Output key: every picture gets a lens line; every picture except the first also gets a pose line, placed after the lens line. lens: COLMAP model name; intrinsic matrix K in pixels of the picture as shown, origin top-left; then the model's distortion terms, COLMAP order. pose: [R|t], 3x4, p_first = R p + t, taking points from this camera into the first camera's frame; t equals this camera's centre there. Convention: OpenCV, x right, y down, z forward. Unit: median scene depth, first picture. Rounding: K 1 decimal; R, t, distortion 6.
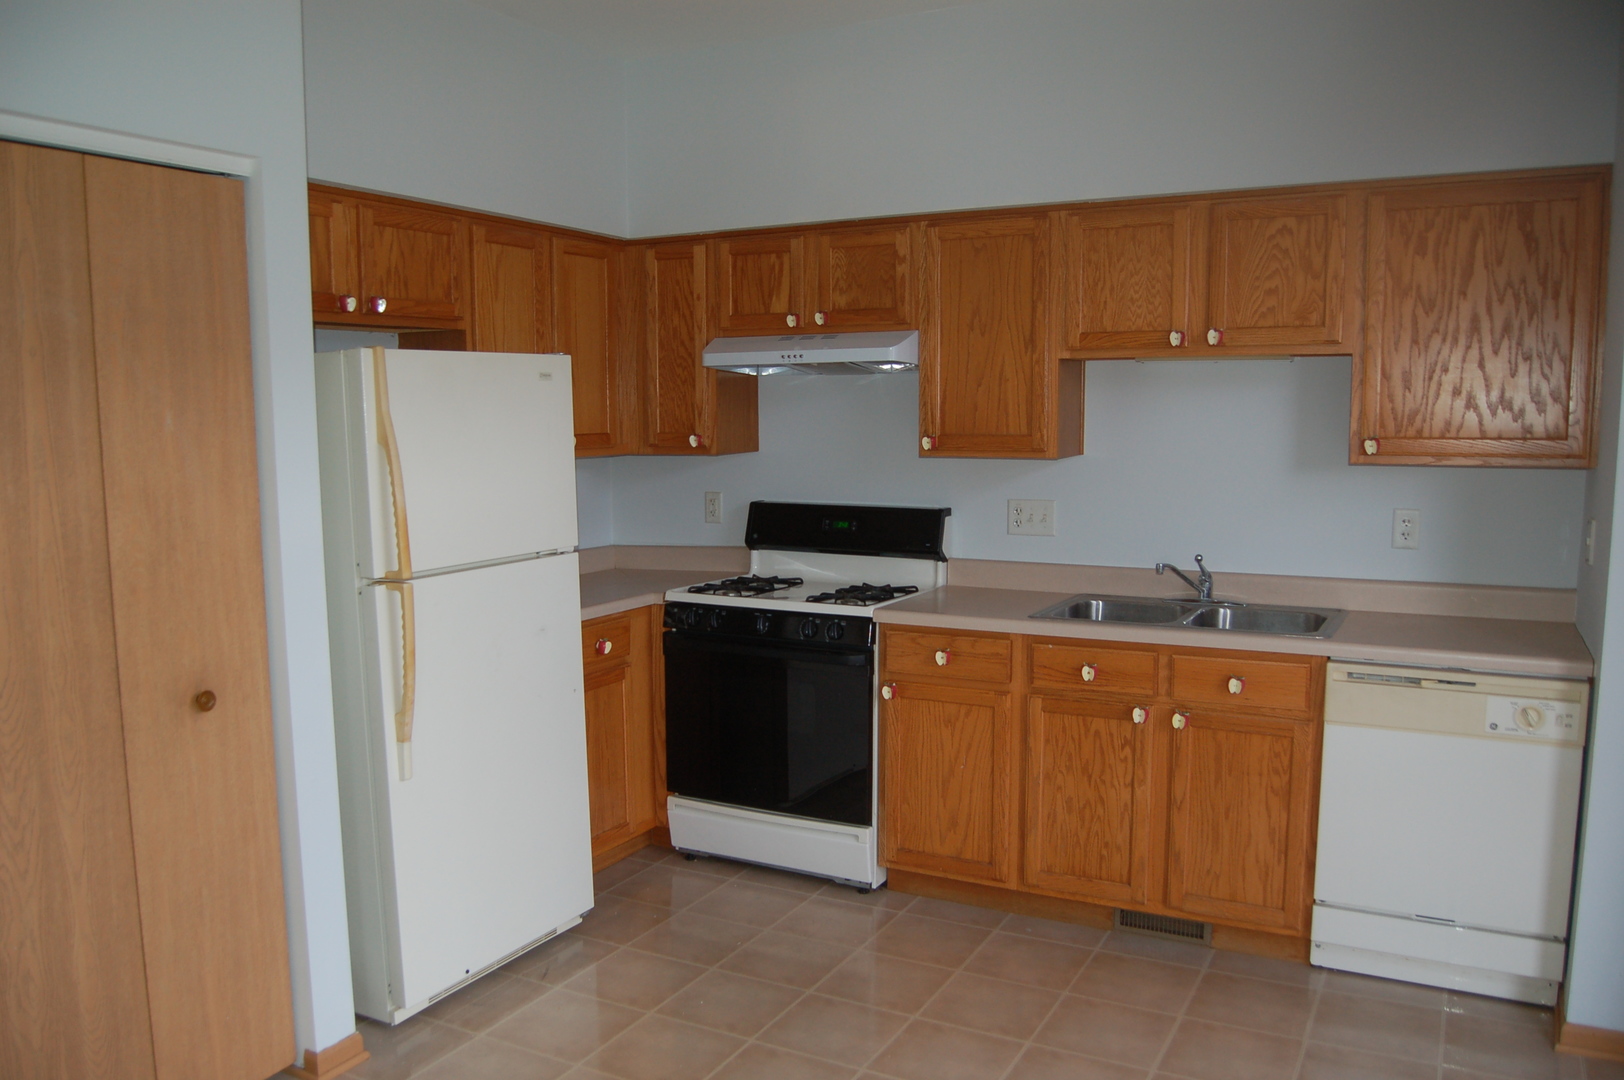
lens RADIAL K [[1266.3, 0, 781.8], [0, 1266.3, 566.2], [0, 0, 1]] dist [-0.093329, 0.034222]
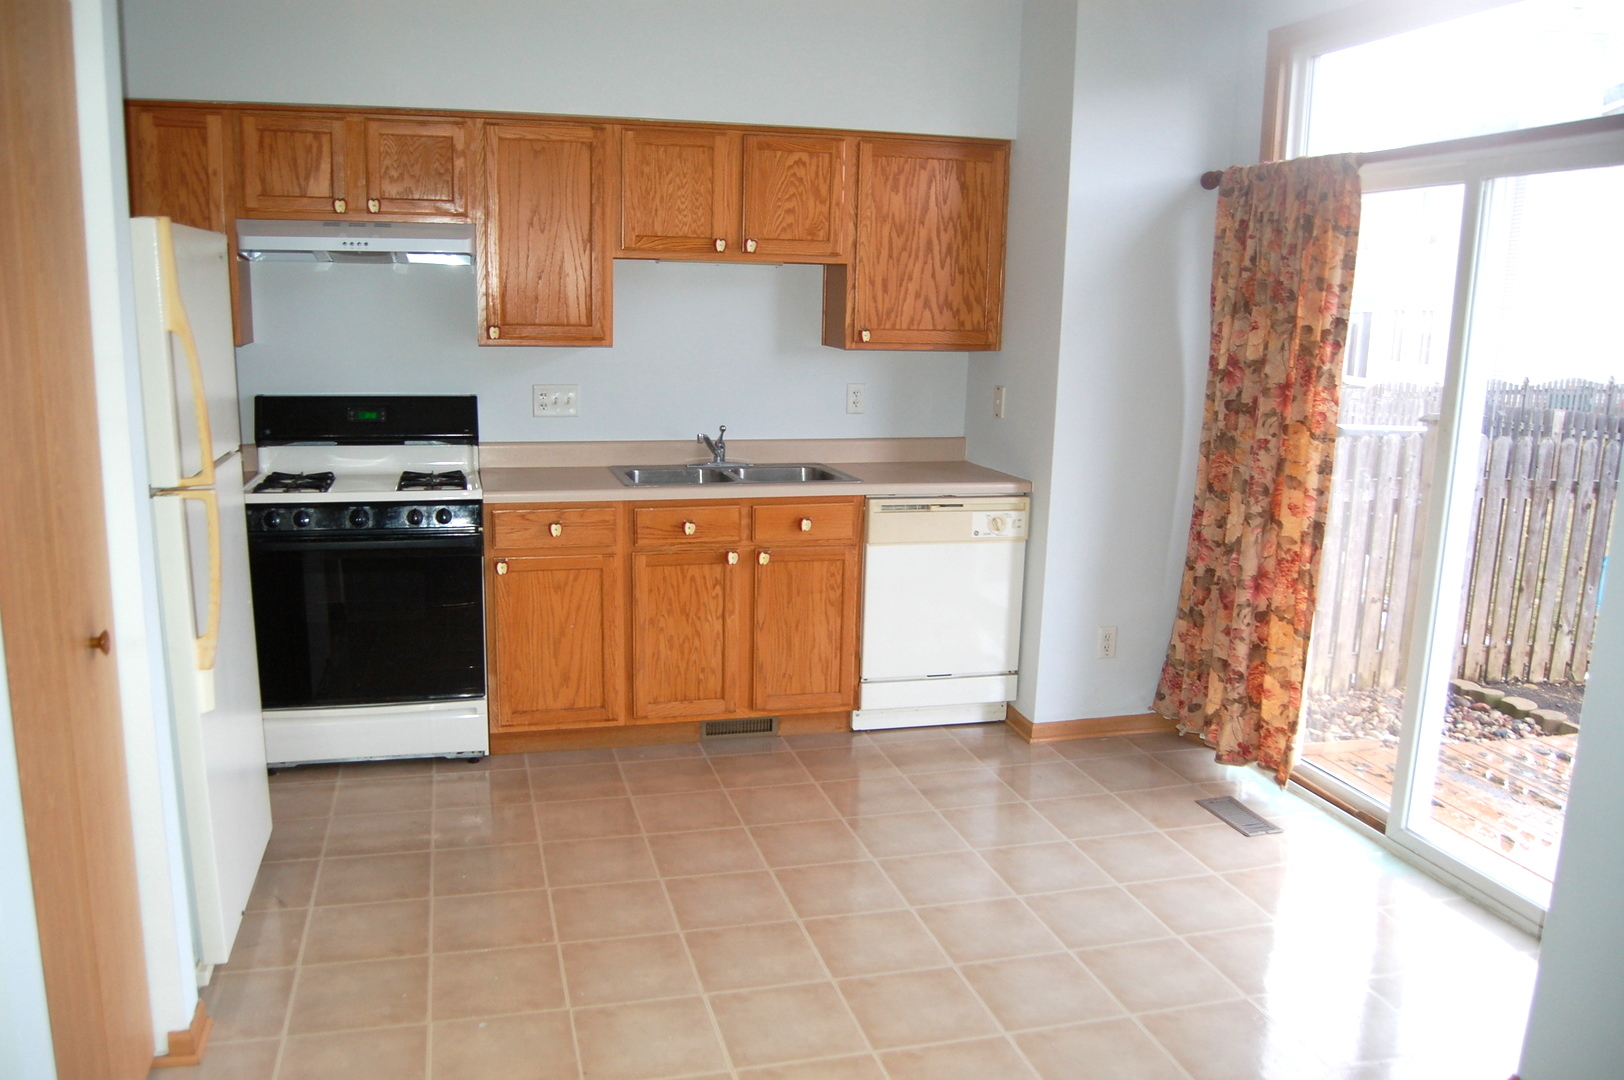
lens RADIAL K [[1266.3, 0, 781.8], [0, 1266.3, 566.2], [0, 0, 1]] dist [-0.093329, 0.034222]
pose [[0.728275, -0.117093, 0.675207, -0.496999], [0.058379, 0.992313, 0.109117, -0.004614], [-0.682794, -0.040050, 0.729512, 0.066806]]
